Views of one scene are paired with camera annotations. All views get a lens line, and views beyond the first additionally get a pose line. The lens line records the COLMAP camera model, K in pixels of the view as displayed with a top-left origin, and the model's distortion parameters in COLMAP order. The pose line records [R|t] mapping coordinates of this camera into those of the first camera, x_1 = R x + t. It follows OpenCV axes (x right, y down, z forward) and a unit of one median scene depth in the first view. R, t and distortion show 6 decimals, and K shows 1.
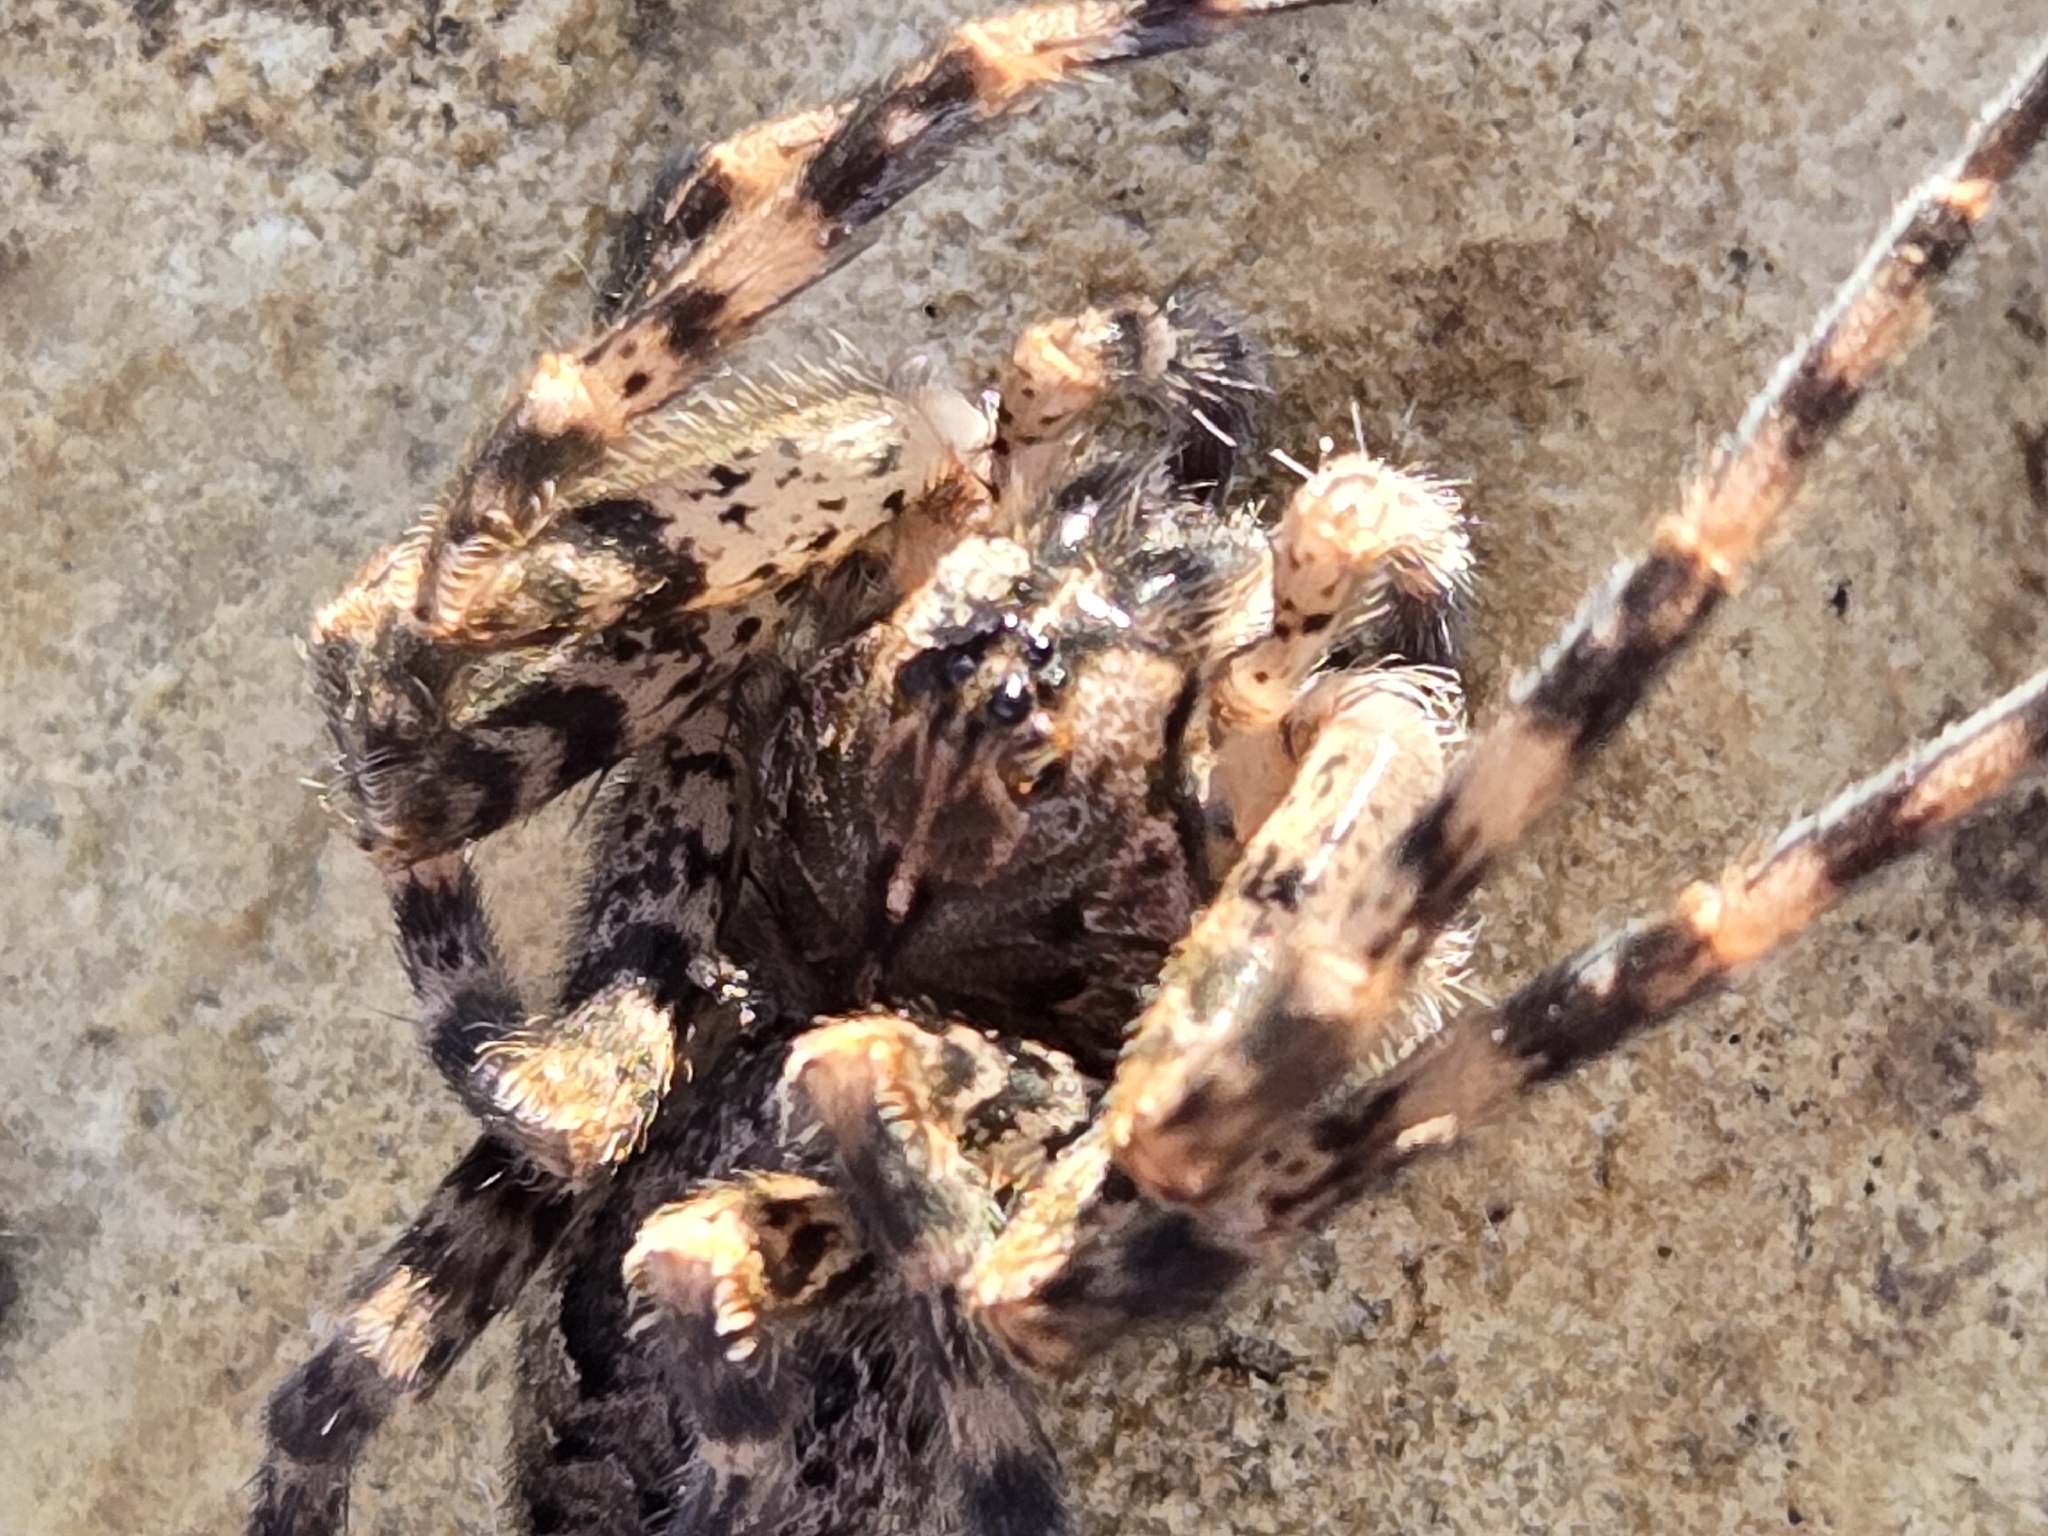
lens RADIAL K [[10608.5, 0, 1024.0], [0, 10608.5, 768.0], [0, 0, 1]] dist [0.401059, -10.794354]
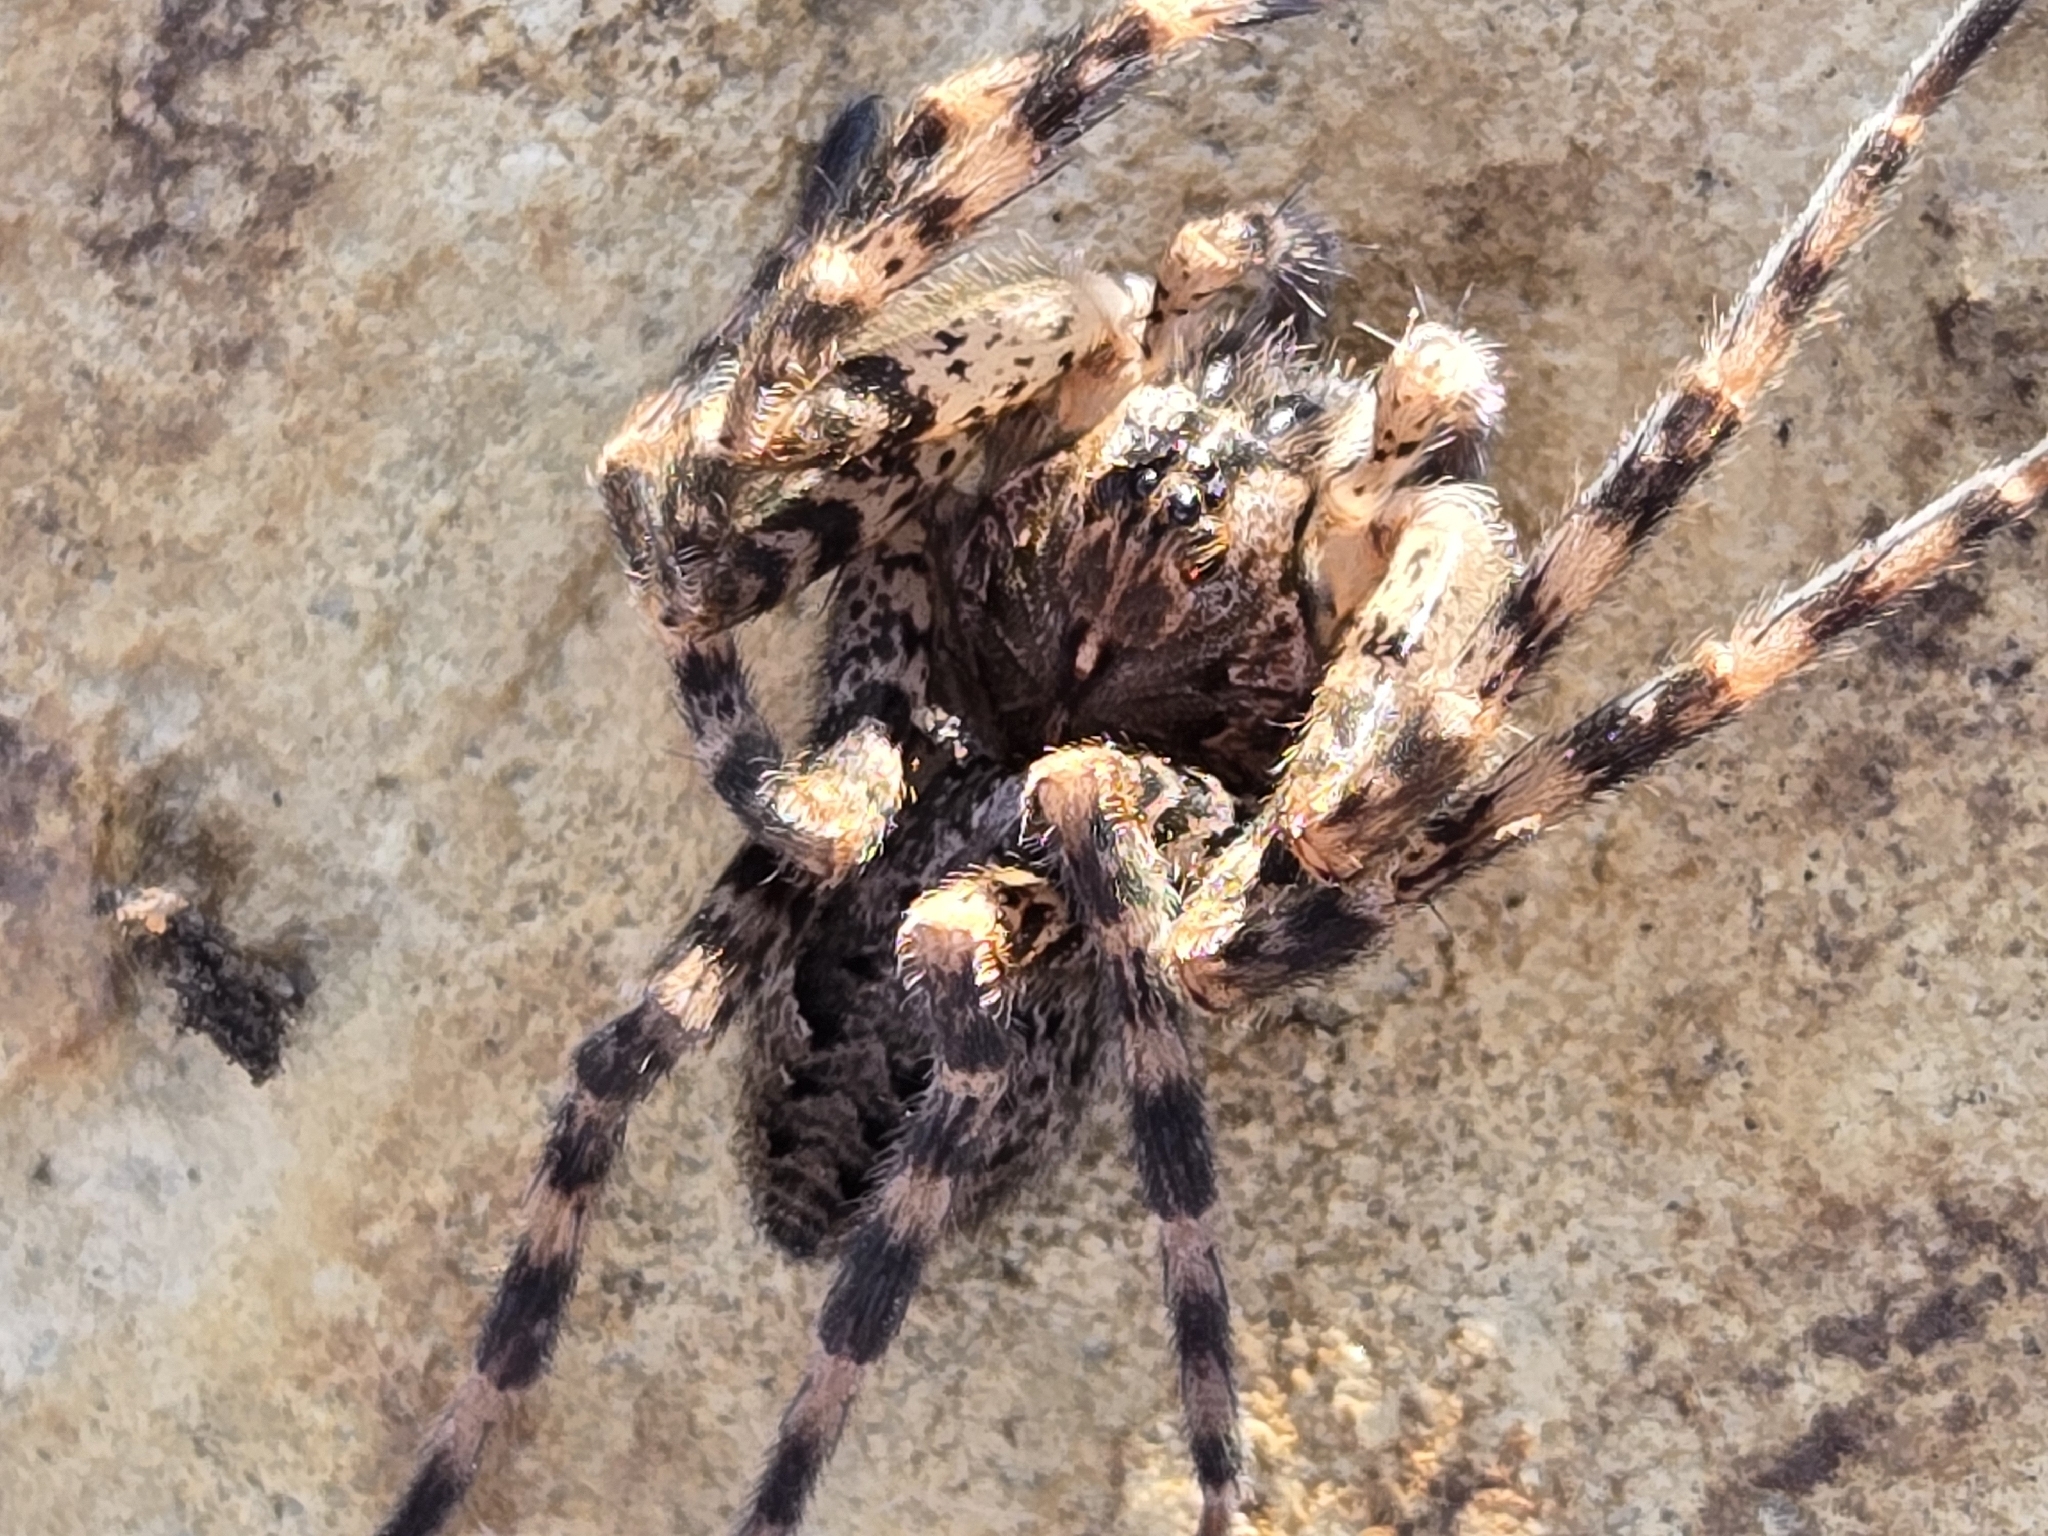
lens RADIAL K [[10608.5, 0, 1024.0], [0, 10608.5, 768.0], [0, 0, 1]] dist [0.401059, -10.794354]
pose [[0.989237, -0.003292, 0.146283, -0.210354], [0.004058, 0.999980, -0.004941, 0.031965], [-0.146264, 0.005482, 0.989230, -0.298047]]
